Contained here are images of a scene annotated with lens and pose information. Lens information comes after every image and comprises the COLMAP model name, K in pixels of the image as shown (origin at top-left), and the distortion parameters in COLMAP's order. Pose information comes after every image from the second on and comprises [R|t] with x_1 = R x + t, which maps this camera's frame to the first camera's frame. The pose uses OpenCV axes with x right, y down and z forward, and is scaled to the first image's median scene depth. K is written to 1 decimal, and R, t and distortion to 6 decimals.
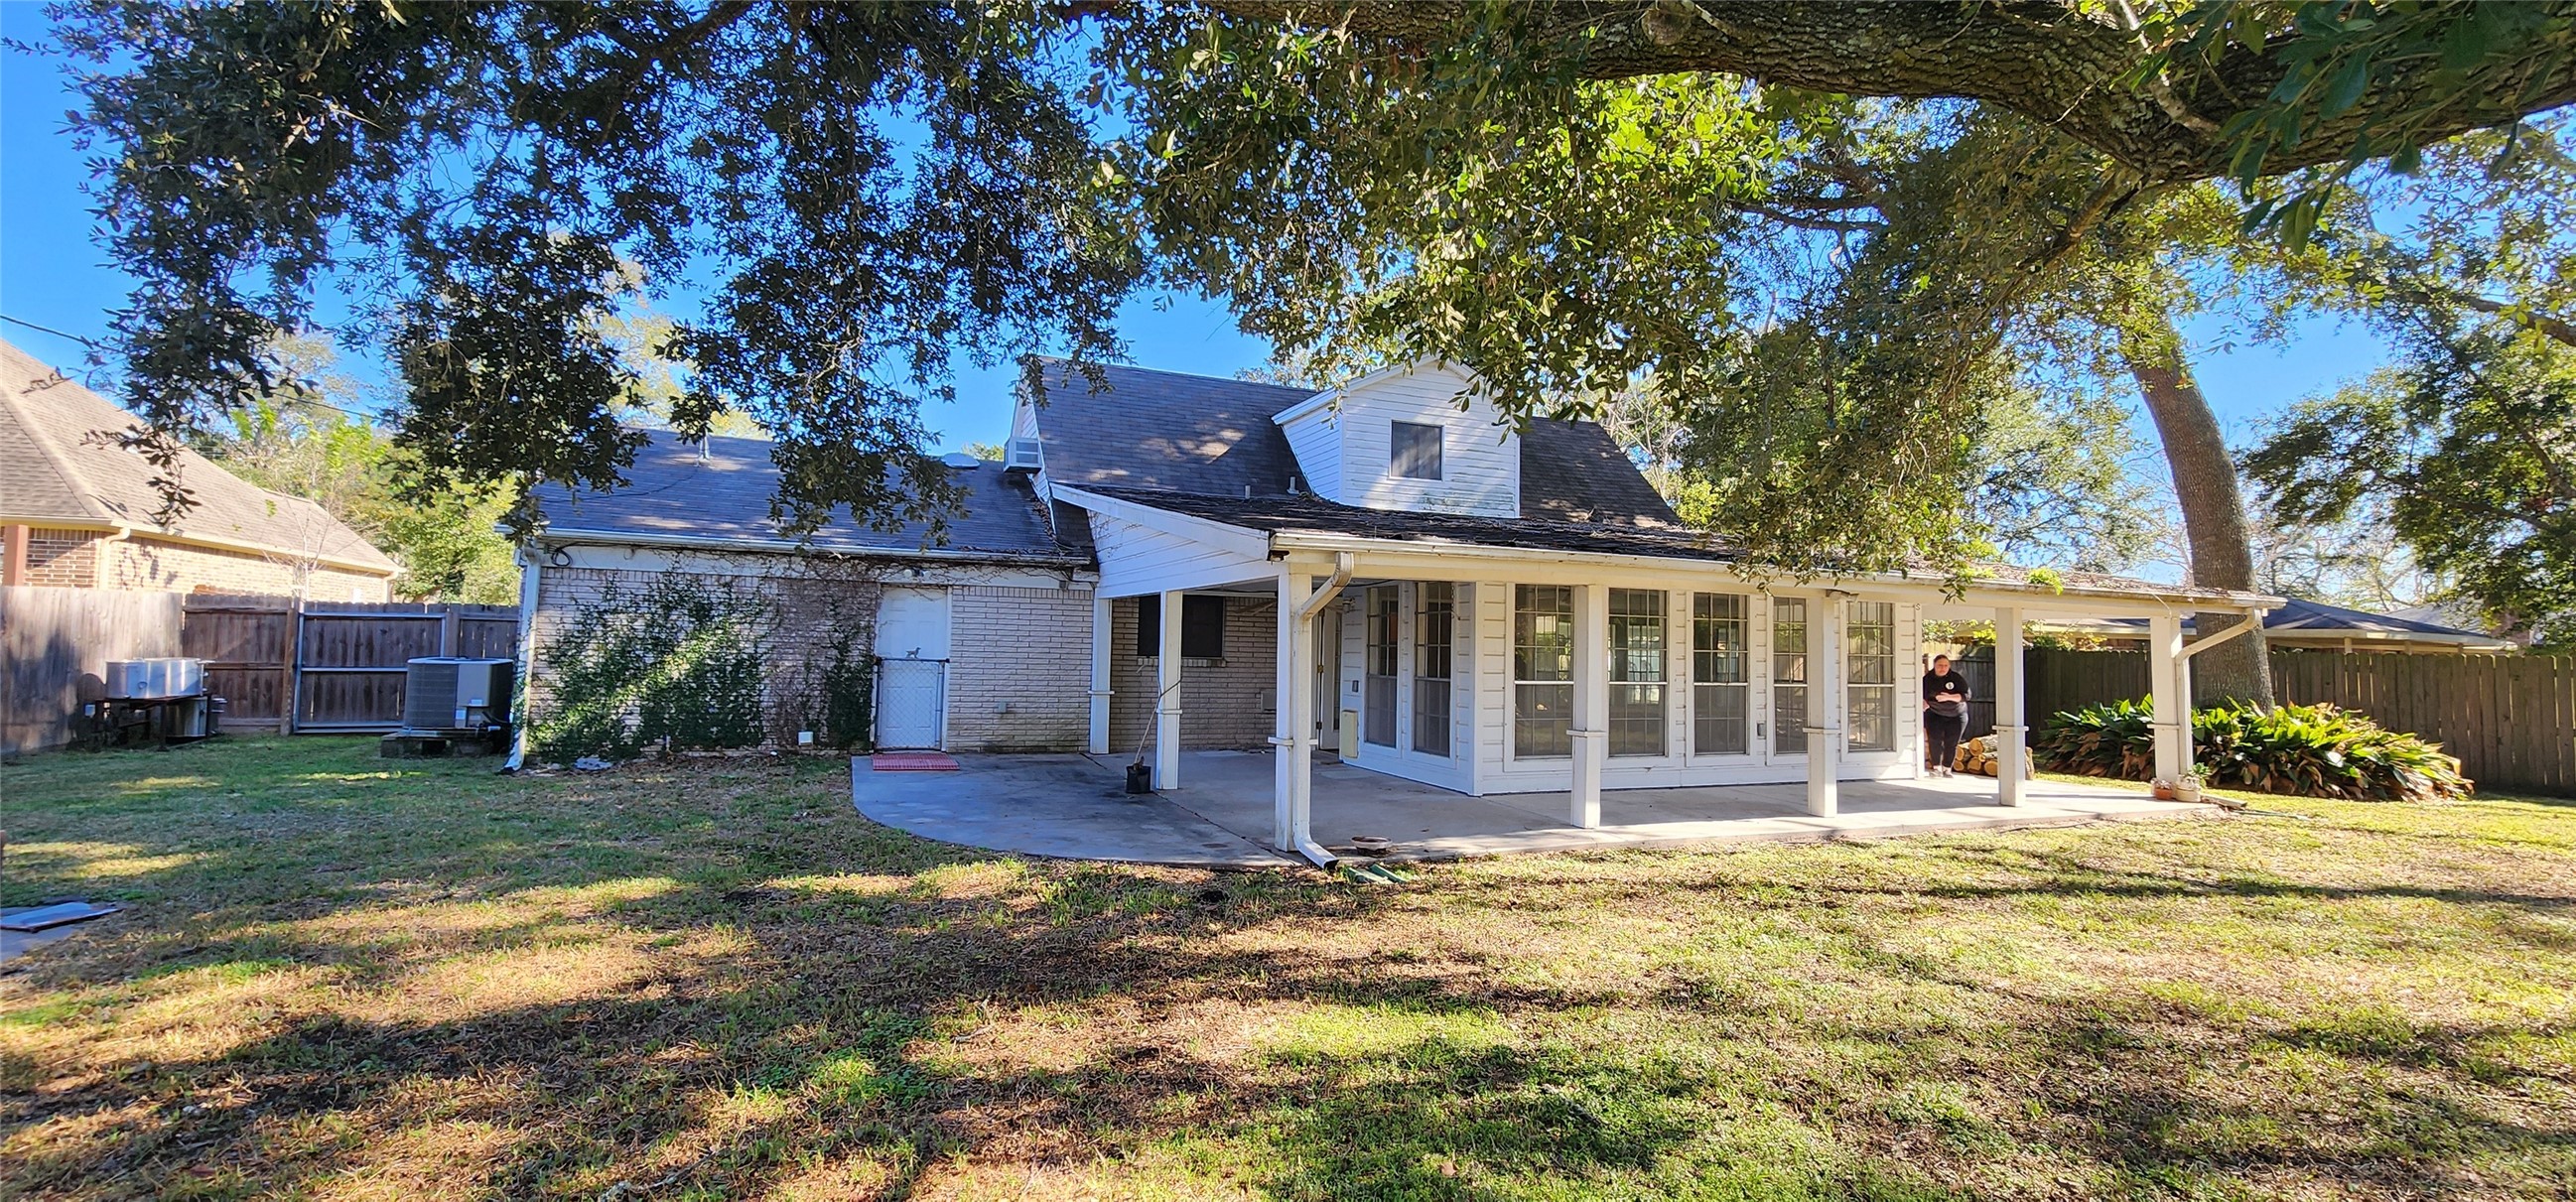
lens RADIAL K [[1048.6, 0, 1294.5], [0, 1048.6, 621.0], [0, 0, 1]] dist [-0.000385, 0.000237]
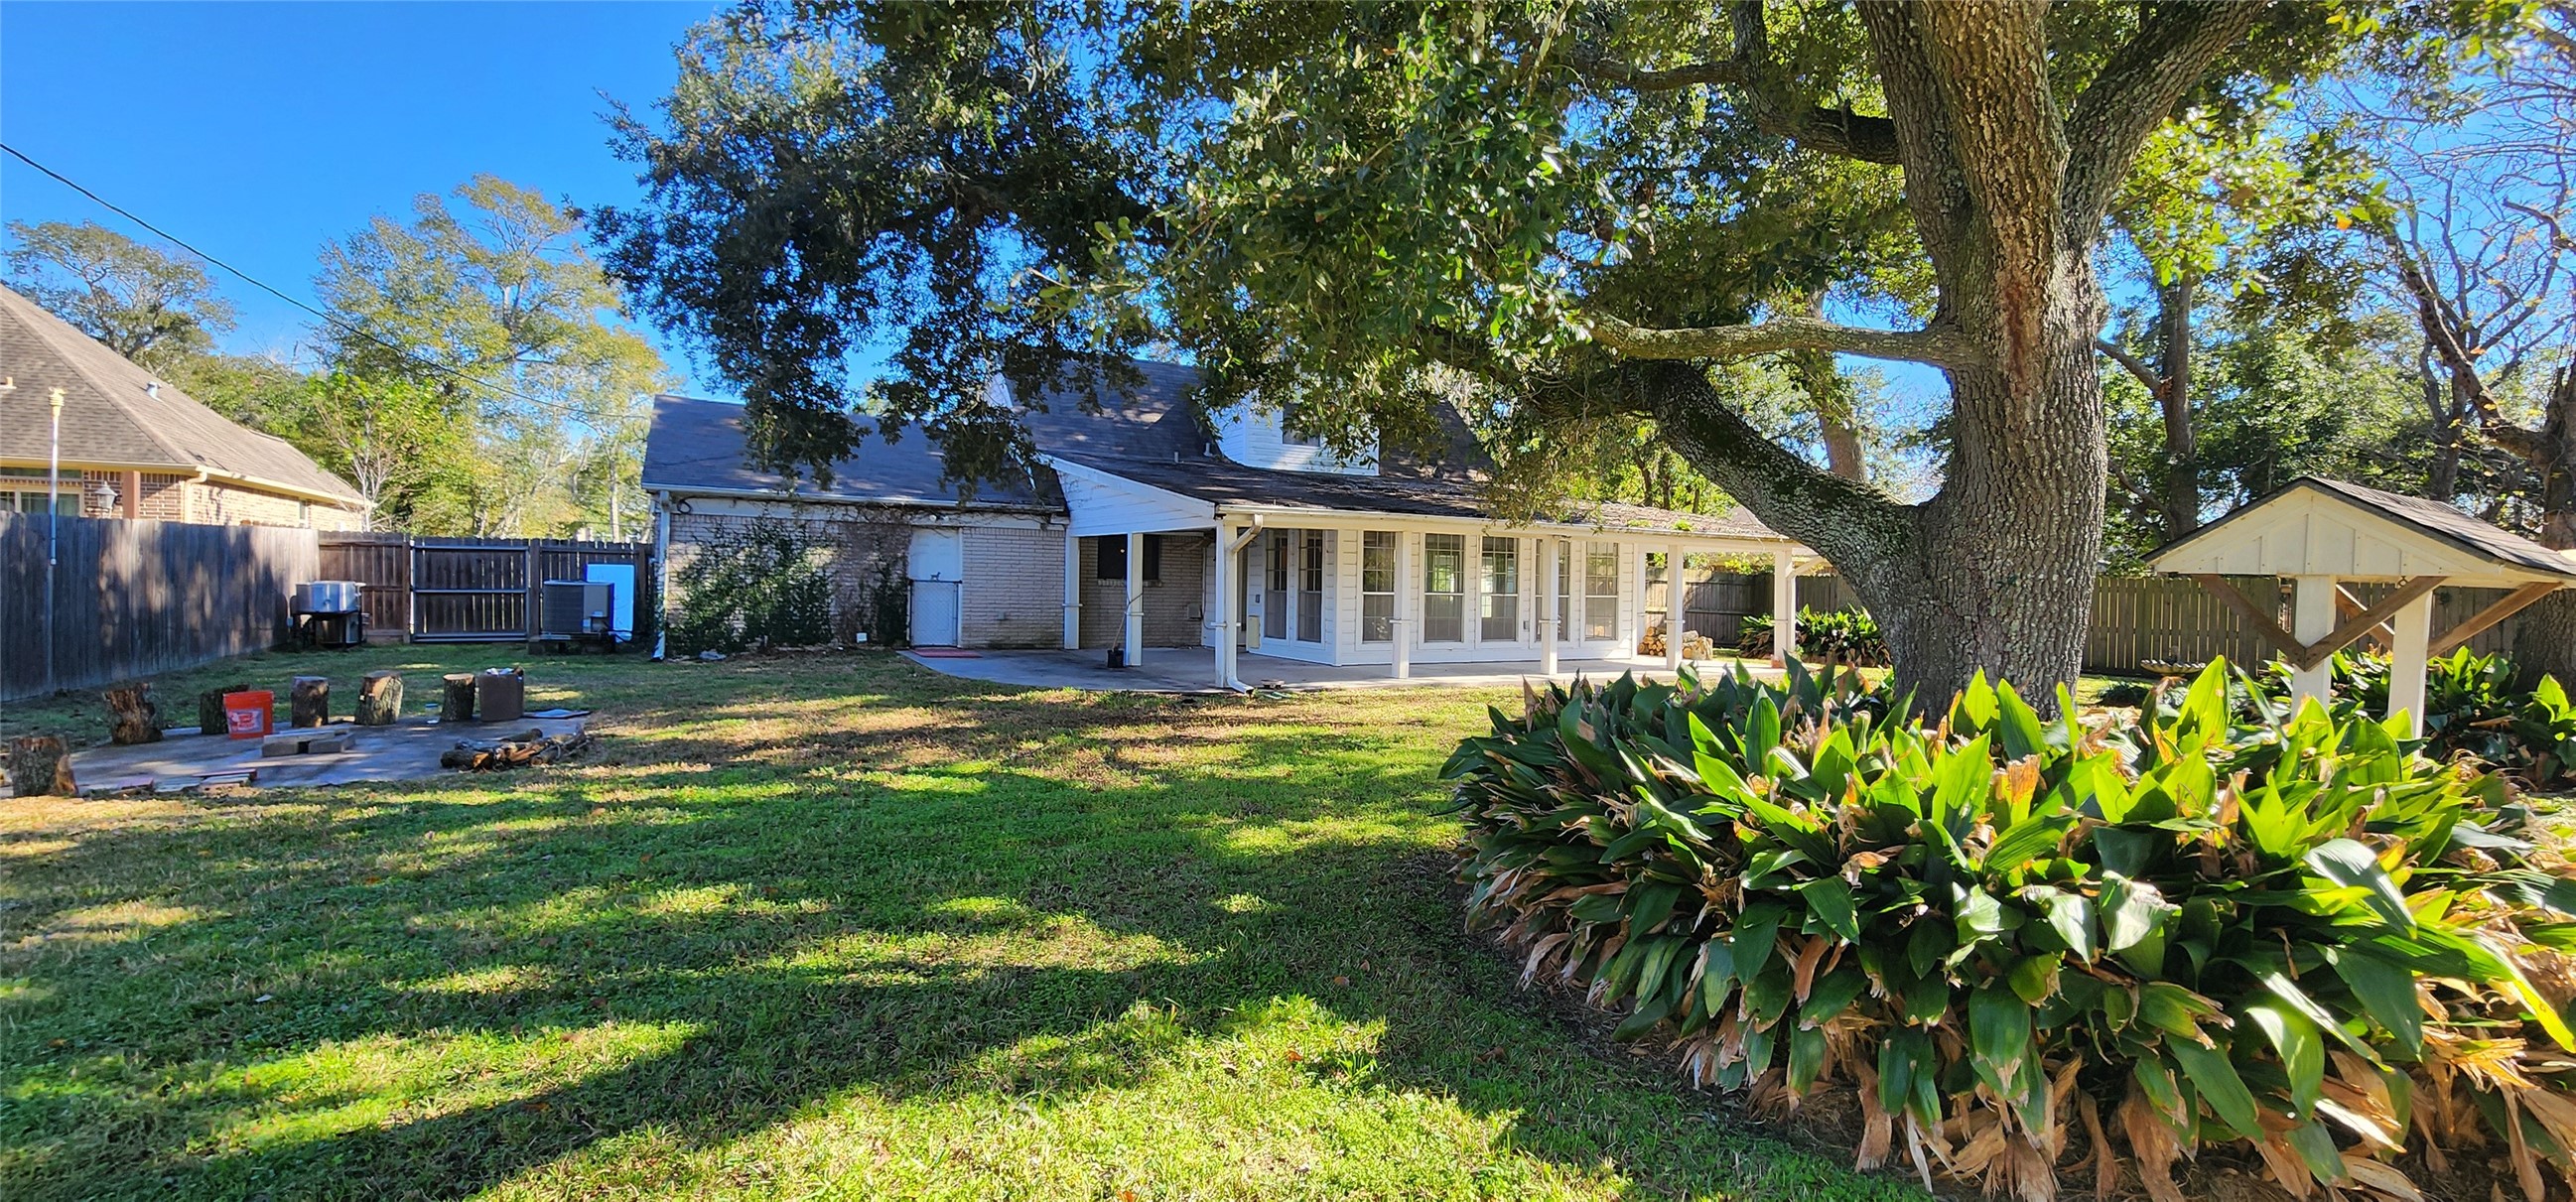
lens RADIAL K [[1048.6, 0, 1294.5], [0, 1048.6, 621.0], [0, 0, 1]] dist [-0.000385, 0.000237]
pose [[0.994421, -0.005975, 0.105311, -0.043758], [-0.000936, 0.997855, 0.065462, -0.001382], [-0.105476, -0.065195, 0.992282, -0.435563]]
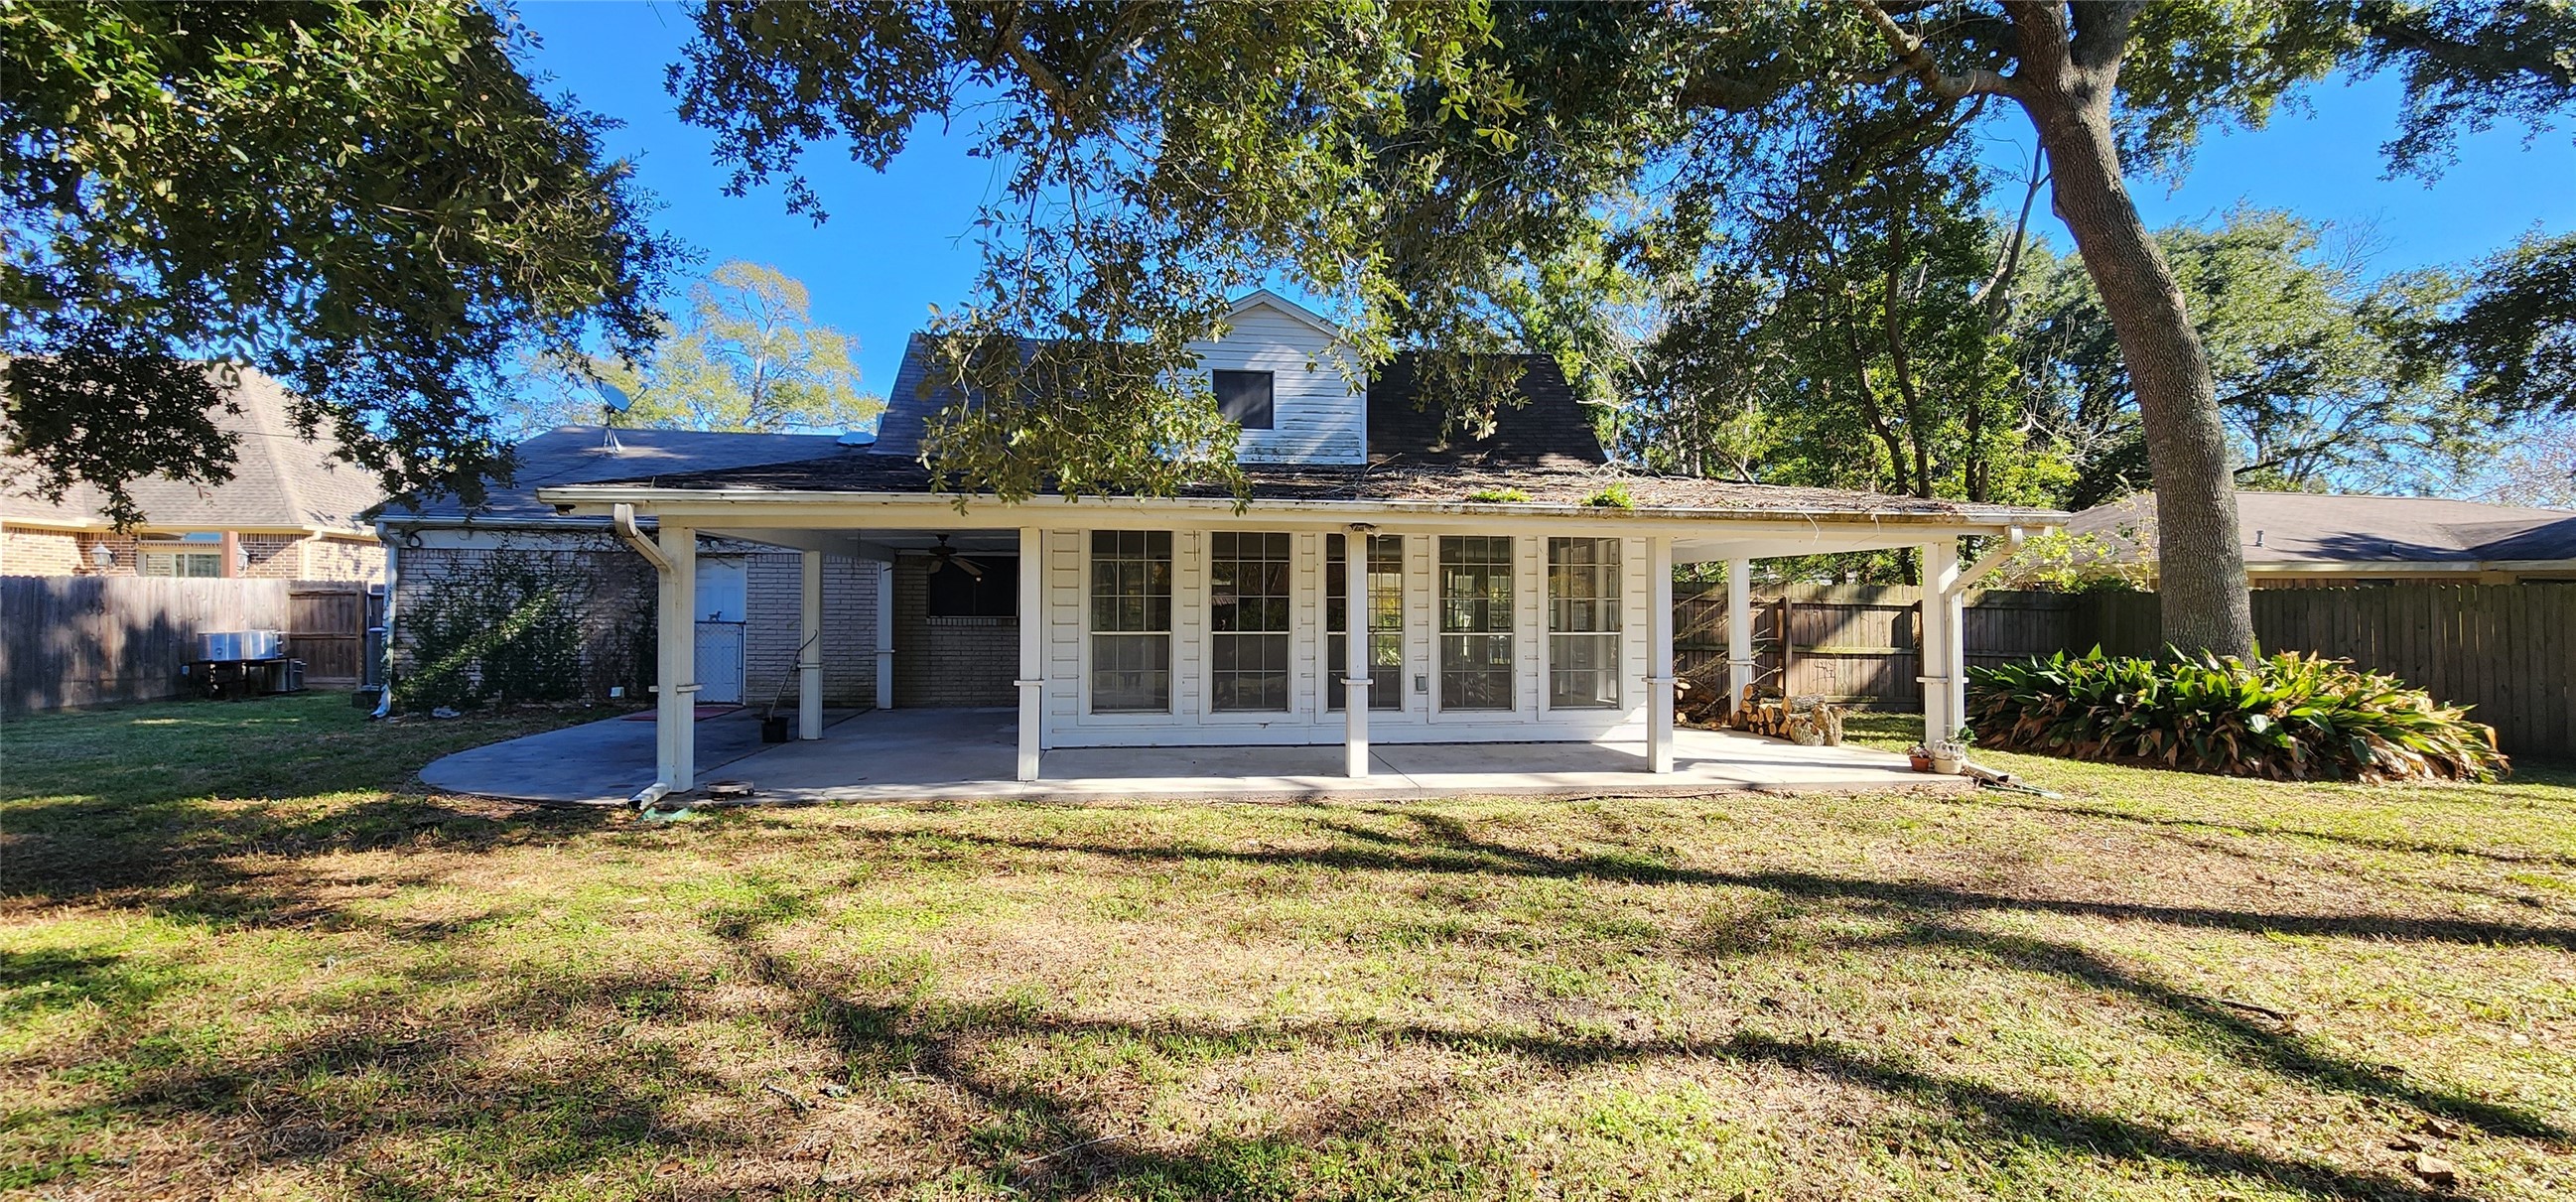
lens RADIAL K [[1048.6, 0, 1294.5], [0, 1048.6, 621.0], [0, 0, 1]] dist [-0.000385, 0.000237]
pose [[0.965623, -0.015800, -0.259465, 0.538218], [0.023721, 0.999342, 0.027425, 0.020981], [0.258861, -0.032637, 0.965363, 0.098968]]
